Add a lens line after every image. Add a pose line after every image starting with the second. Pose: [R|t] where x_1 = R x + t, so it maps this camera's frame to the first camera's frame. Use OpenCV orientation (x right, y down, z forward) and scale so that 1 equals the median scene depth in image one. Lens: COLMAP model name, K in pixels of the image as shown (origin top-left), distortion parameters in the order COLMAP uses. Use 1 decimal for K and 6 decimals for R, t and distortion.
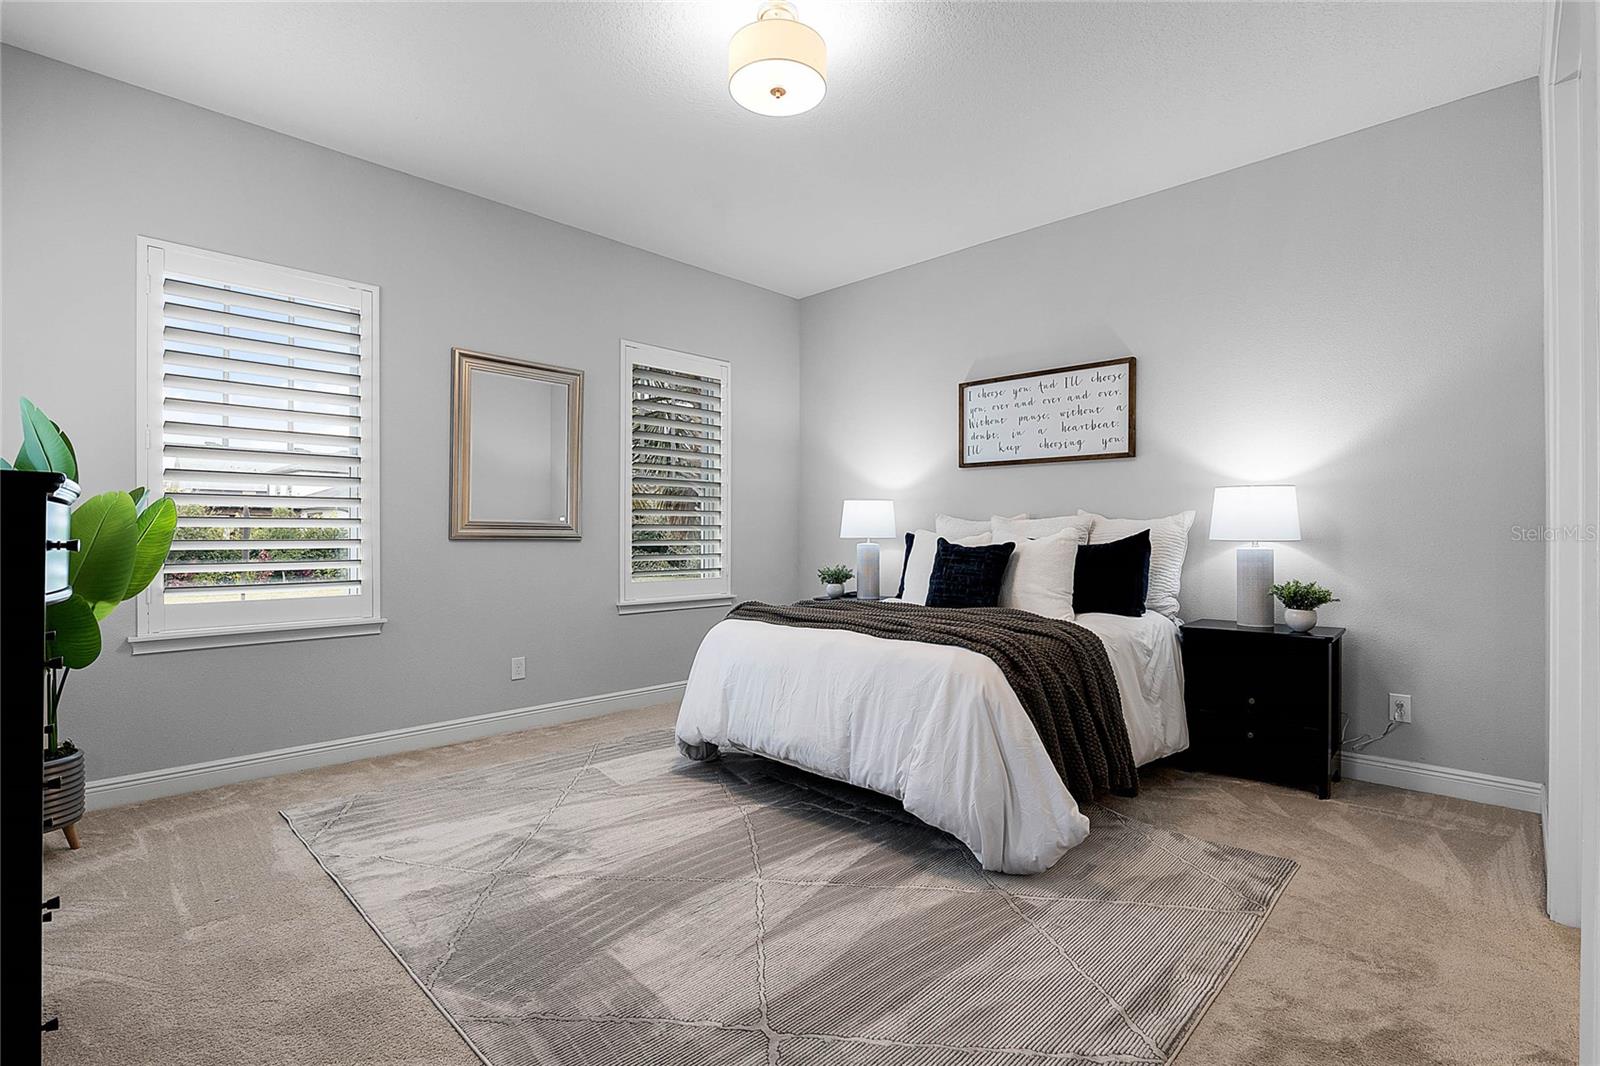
lens RADIAL K [[735.3, 0, 800.4], [0, 735.3, 528.5], [0, 0, 1]] dist [-0.003515, 0.000000]
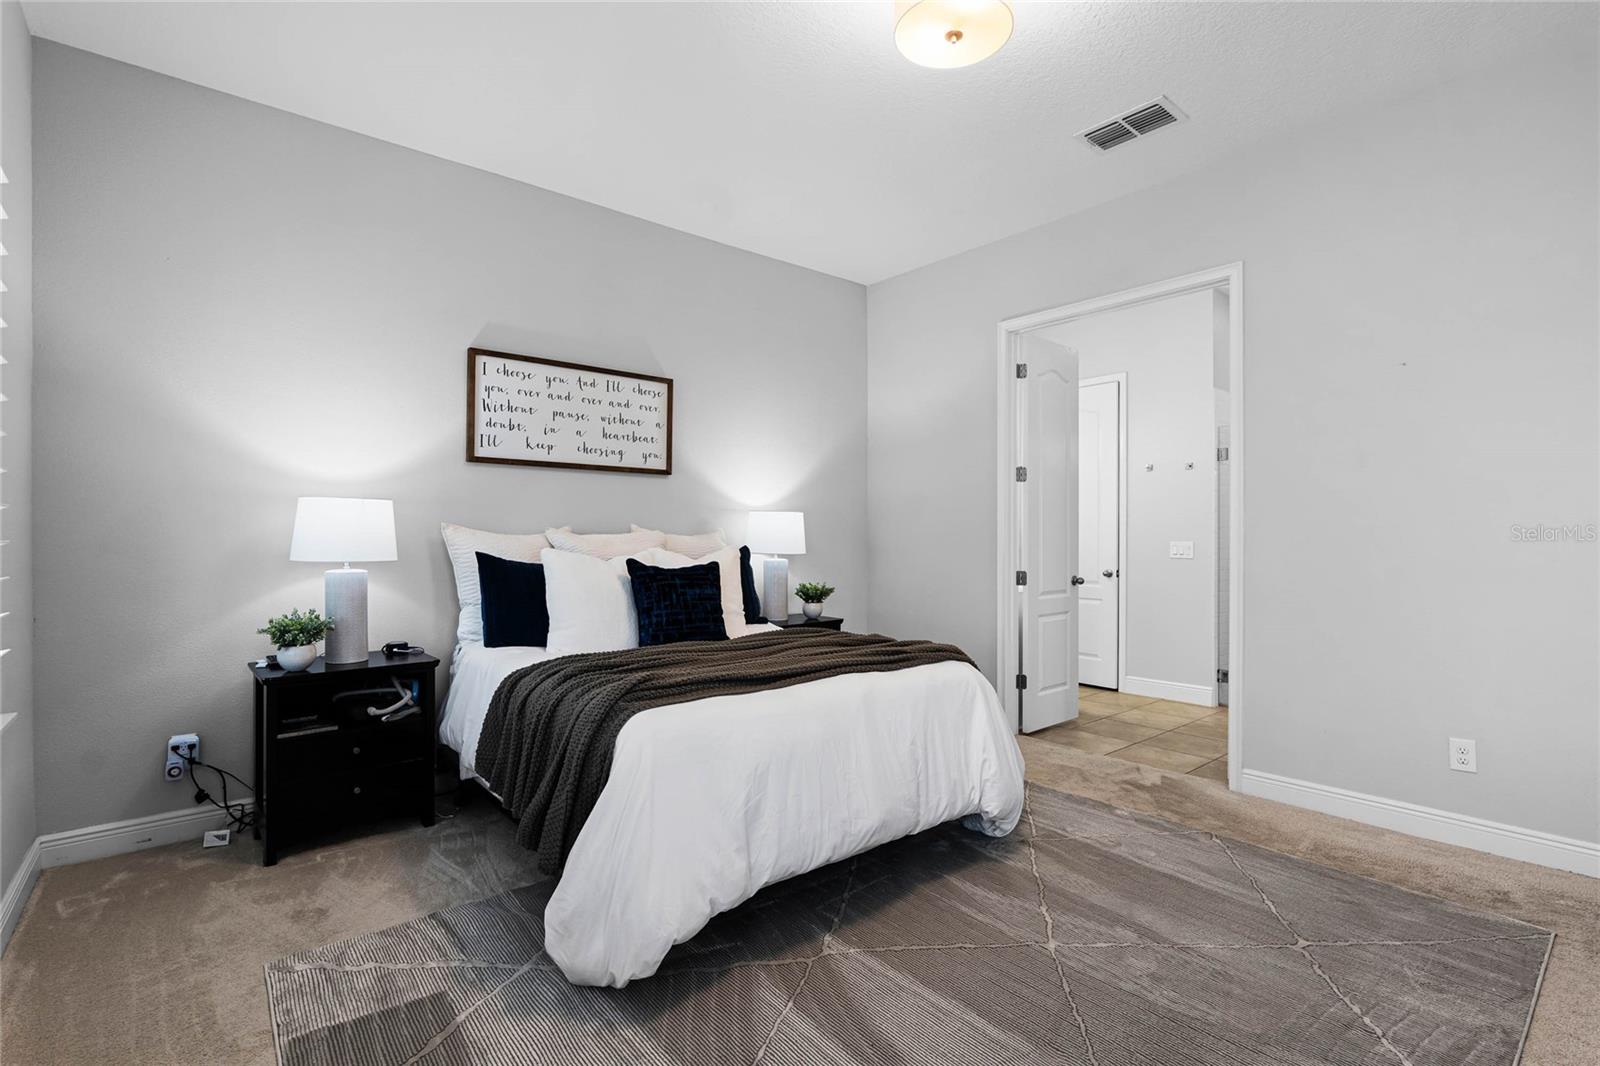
lens RADIAL K [[735.3, 0, 800.3], [0, 735.3, 539.1], [0, 0, 1]] dist [-0.003515, 0.000000]
pose [[0.116999, -0.008329, 0.993097, -0.523334], [-0.009628, 0.999908, 0.009521, -0.016521], [-0.993085, -0.010675, 0.116908, 0.640514]]
